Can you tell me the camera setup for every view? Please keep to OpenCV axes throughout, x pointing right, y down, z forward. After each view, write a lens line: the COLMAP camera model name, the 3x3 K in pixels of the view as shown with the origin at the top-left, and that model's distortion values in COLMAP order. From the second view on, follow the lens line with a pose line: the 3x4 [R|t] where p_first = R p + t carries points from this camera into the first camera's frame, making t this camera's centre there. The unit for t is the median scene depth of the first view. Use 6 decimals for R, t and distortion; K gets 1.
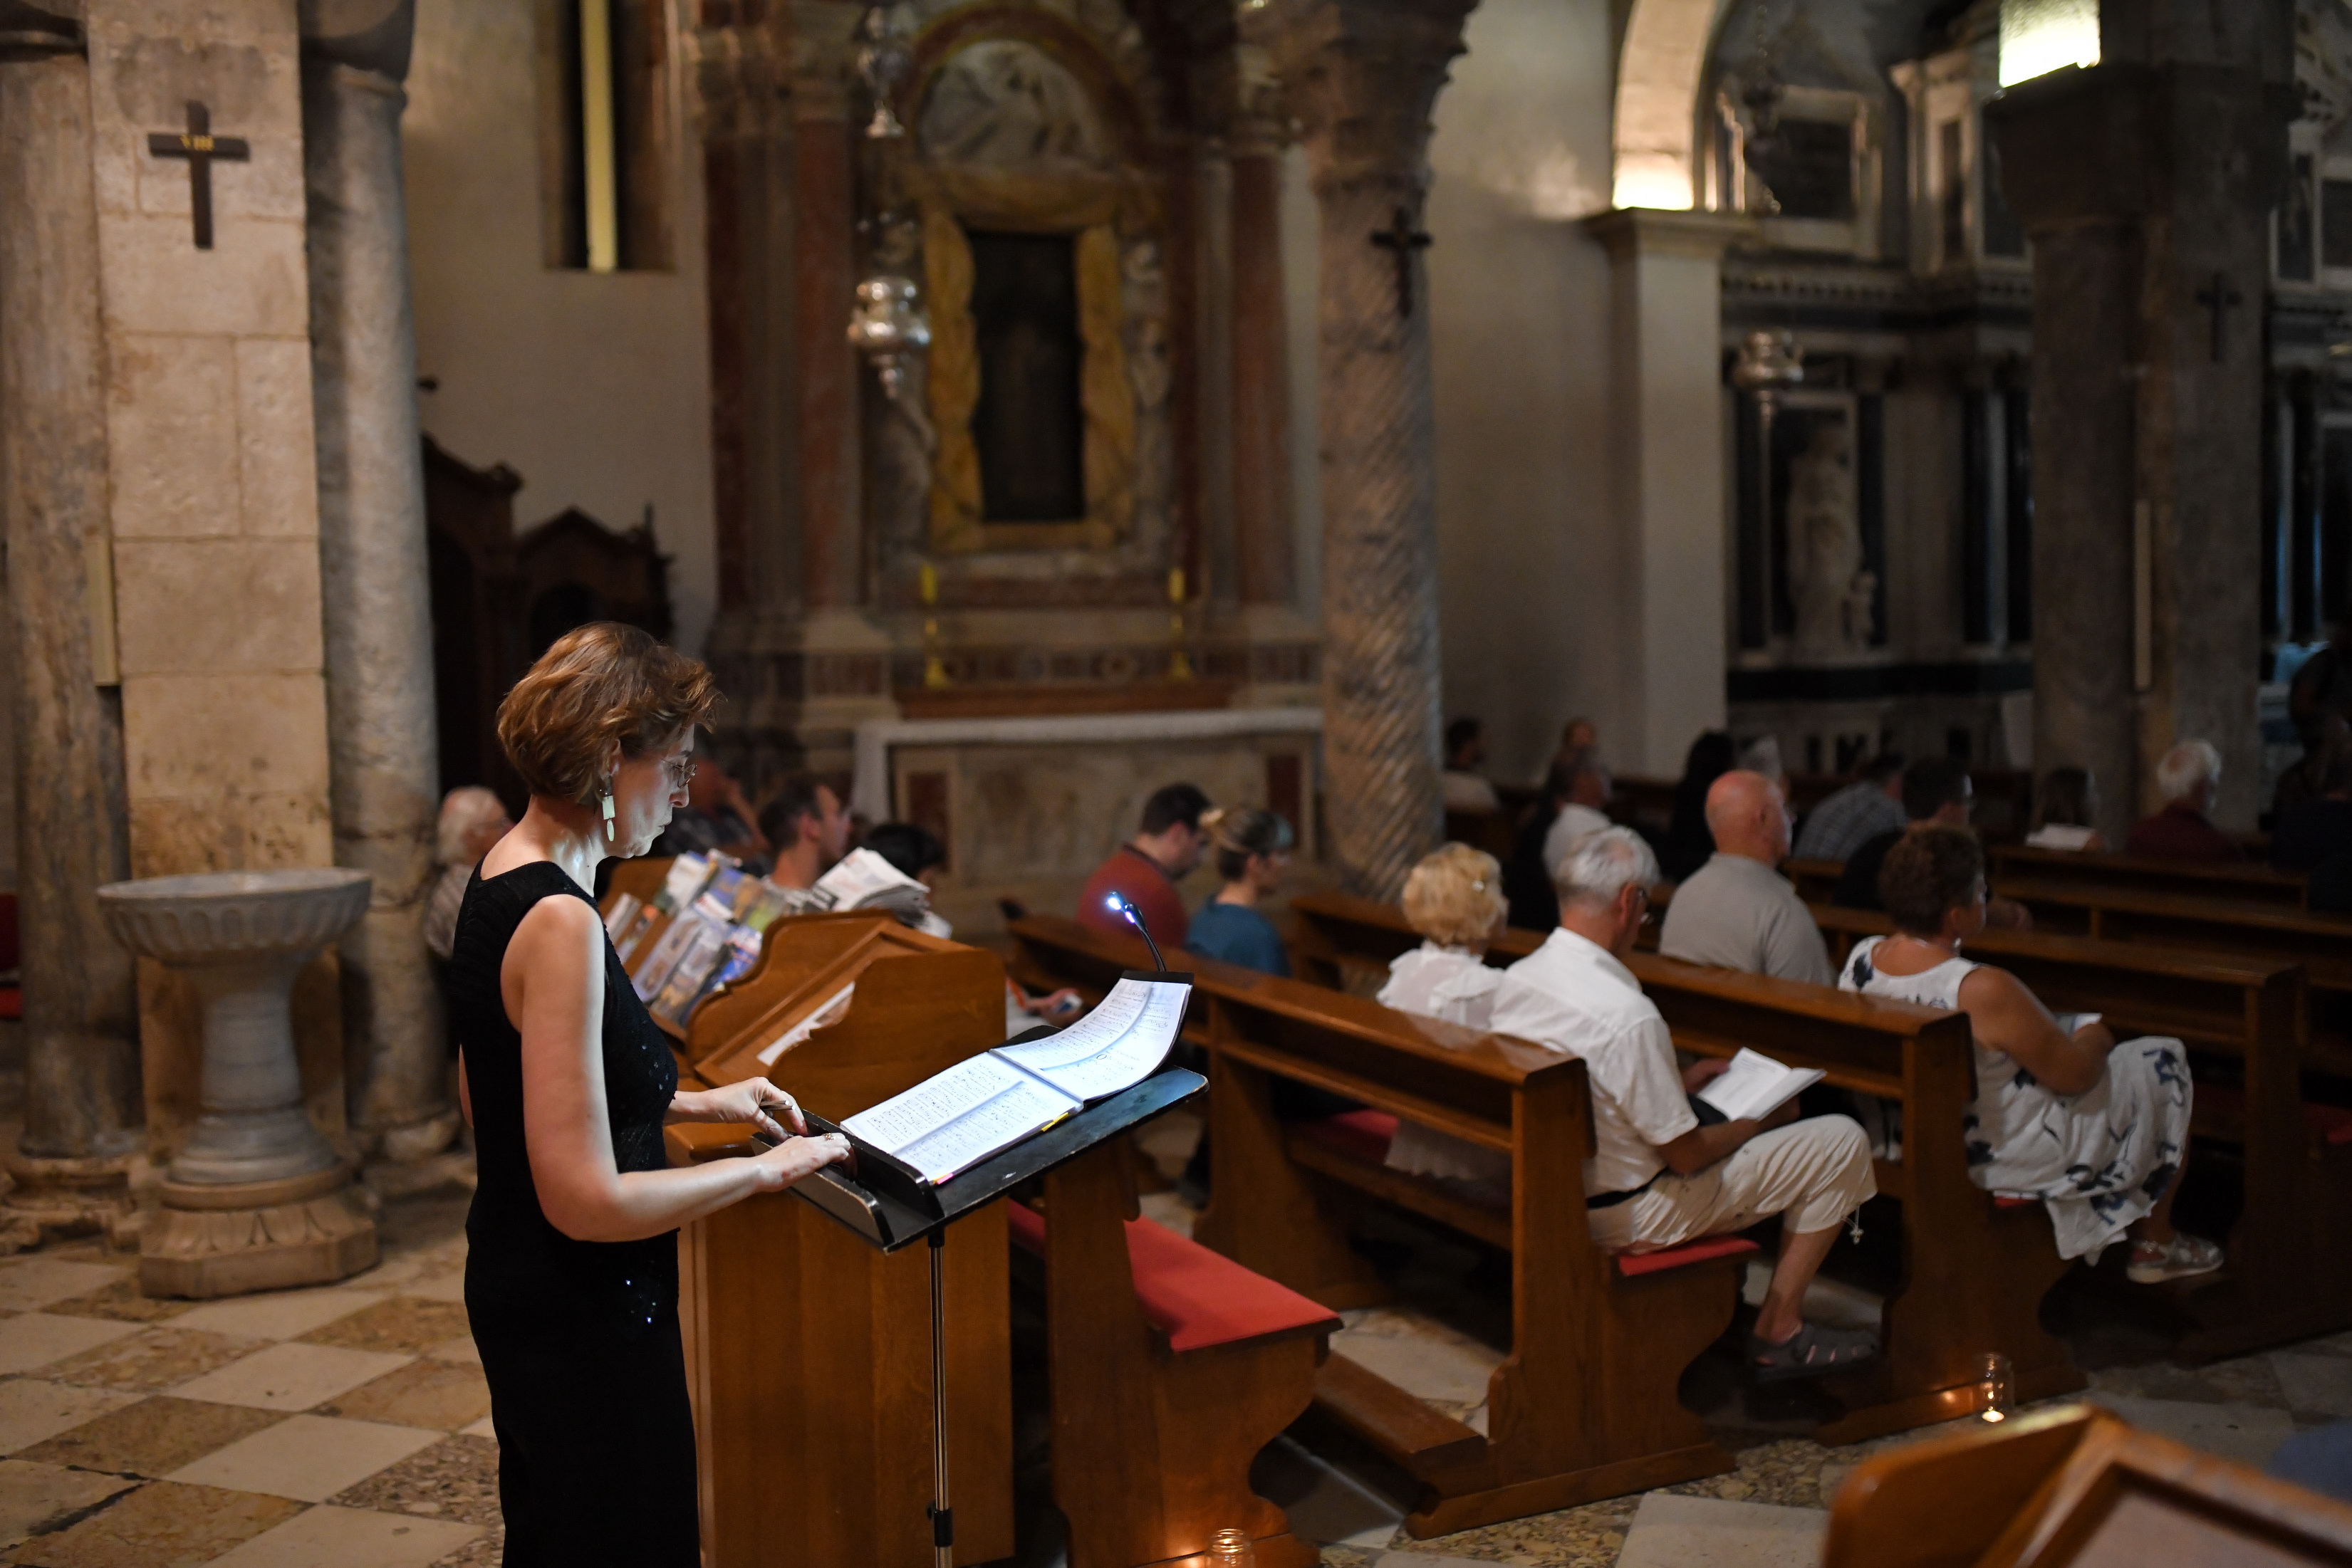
lens RADIAL K [[2228.4, 0, 1197.2], [0, 2228.4, 764.7], [0, 0, 1]] dist [-0.028795, 0.000000]
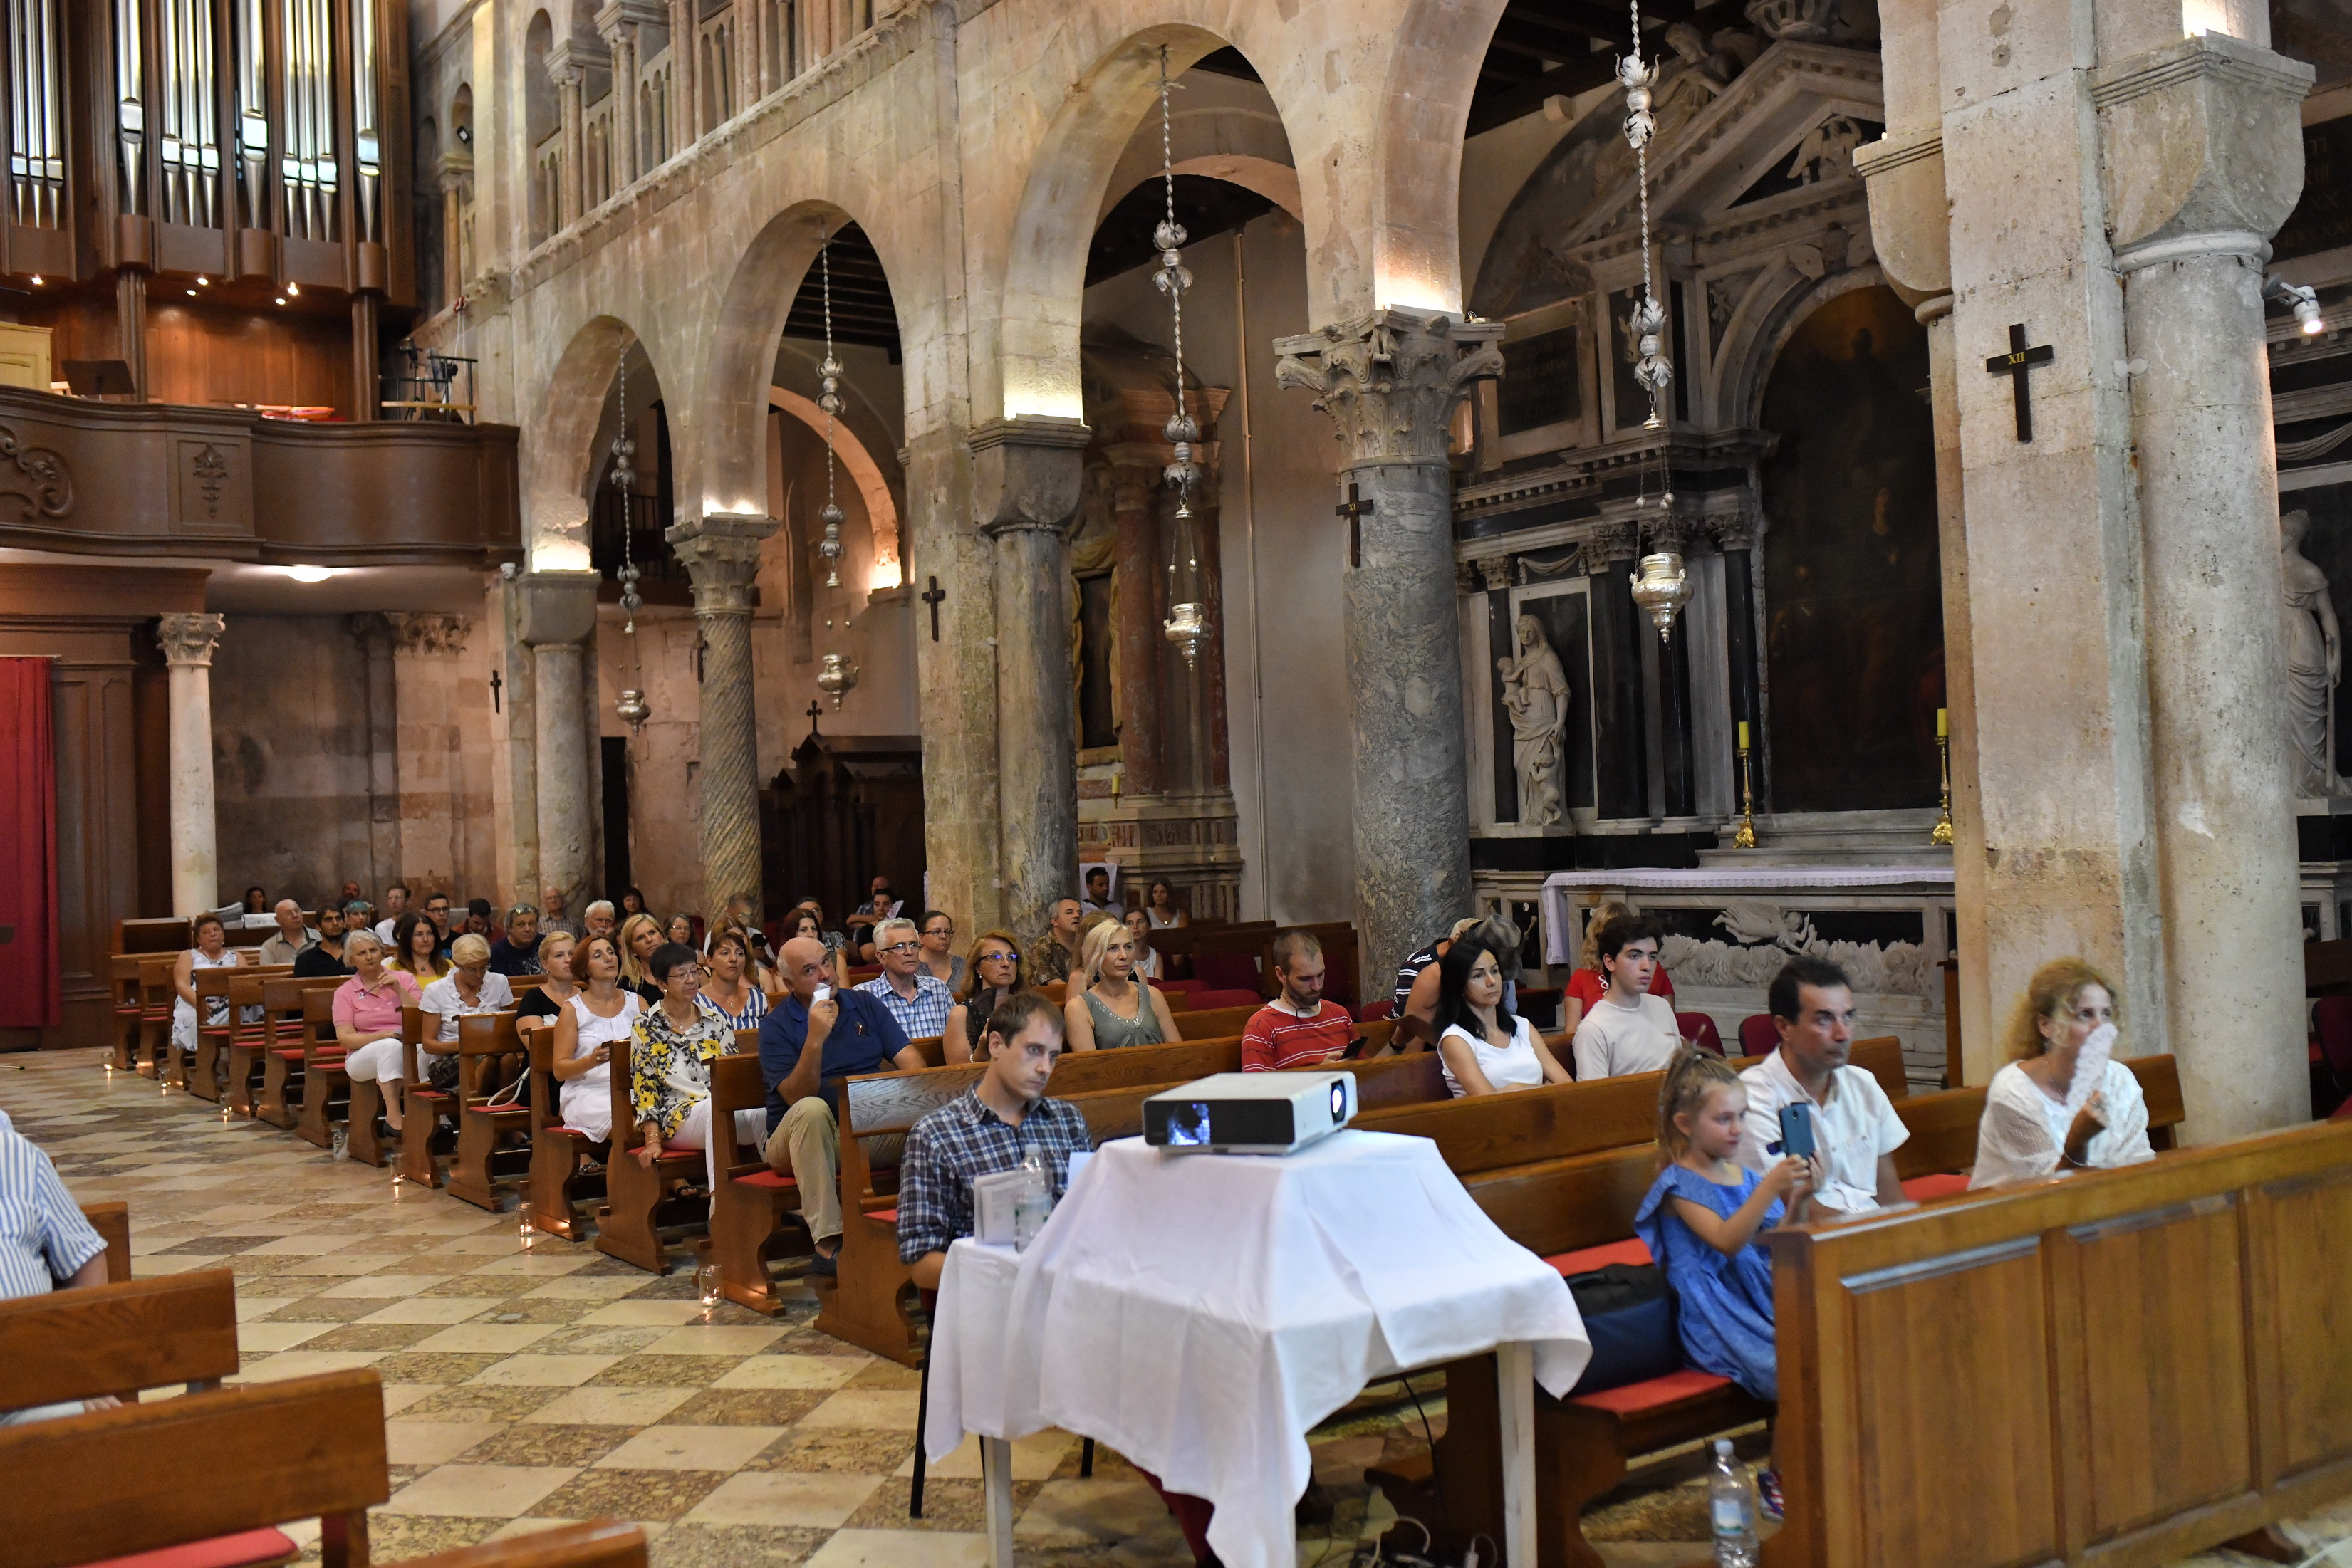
lens RADIAL K [[2228.4, 0, 1180.4], [0, 2228.4, 790.5], [0, 0, 1]] dist [-0.028795, 0.000000]
pose [[0.177536, 0.001459, -0.984113, 2.727684], [-0.020357, 0.999790, -0.002190, -0.126726], [0.983904, 0.020422, 0.177529, 1.314909]]
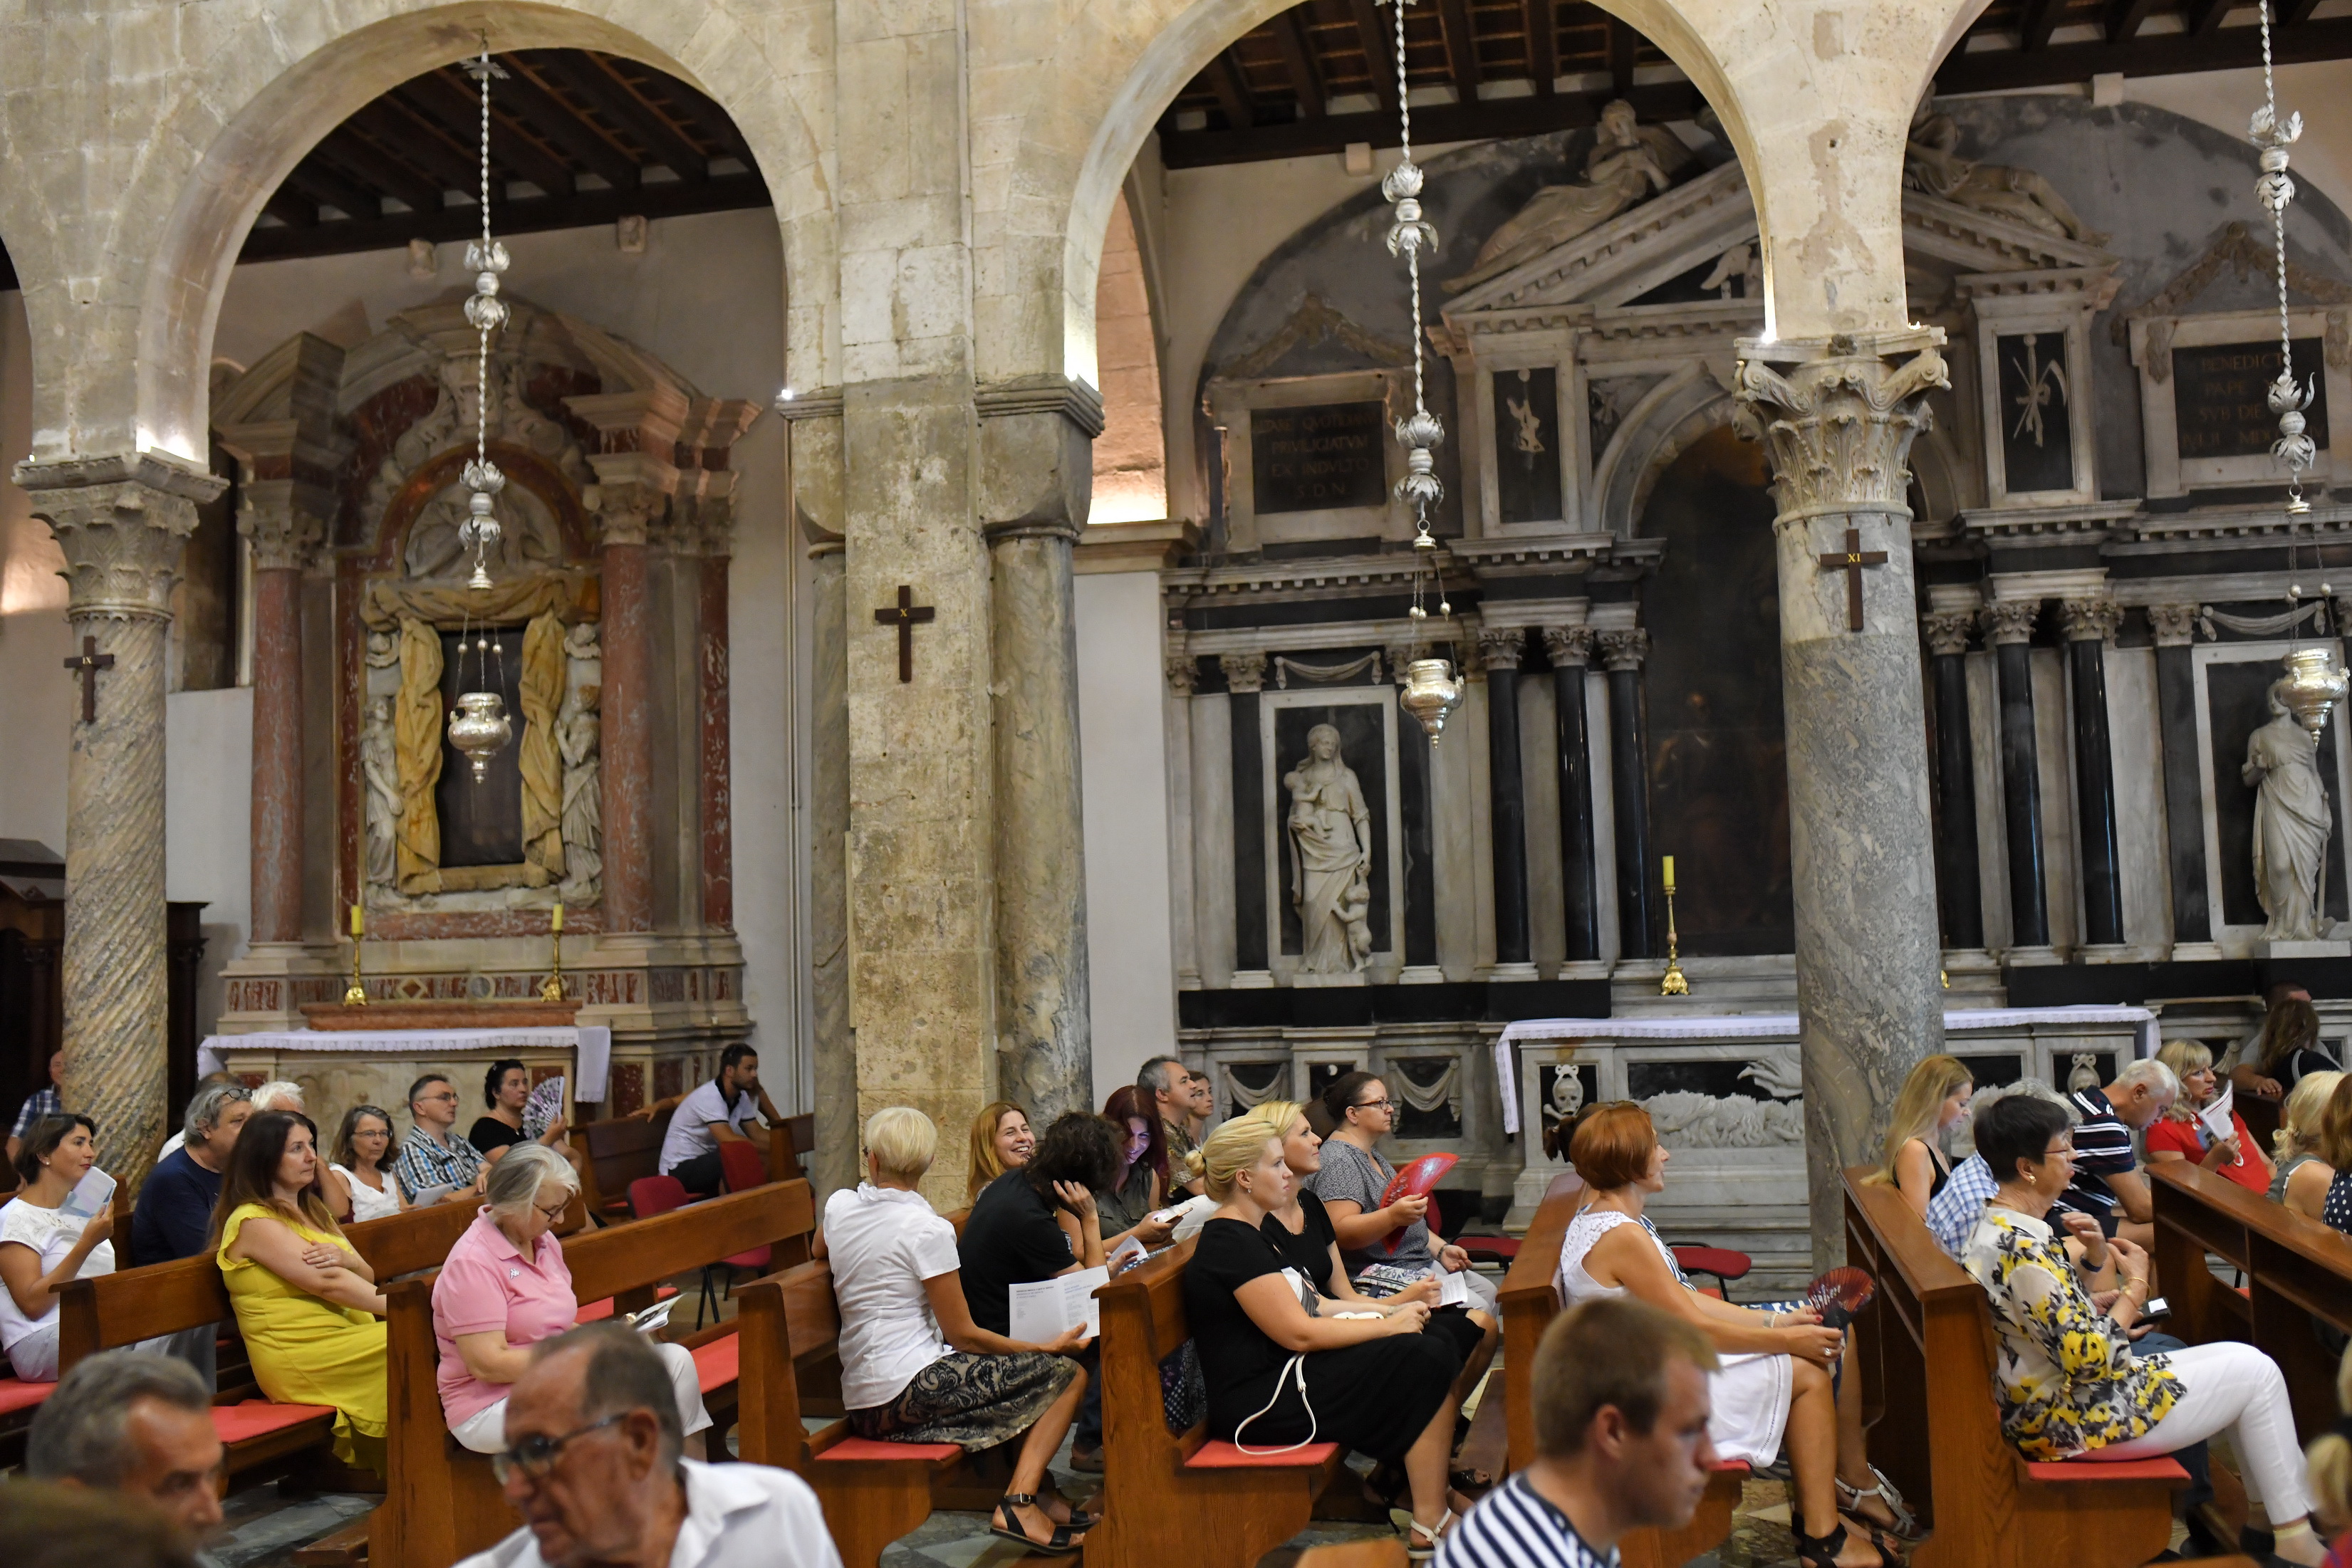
lens RADIAL K [[2228.4, 0, 1191.6], [0, 2228.4, 768.5], [0, 0, 1]] dist [-0.028795, 0.000000]
pose [[0.802179, -0.049474, -0.595031, 1.632205], [-0.022830, 0.993291, -0.113365, -0.058222], [0.596647, 0.104524, 0.795668, 0.467008]]
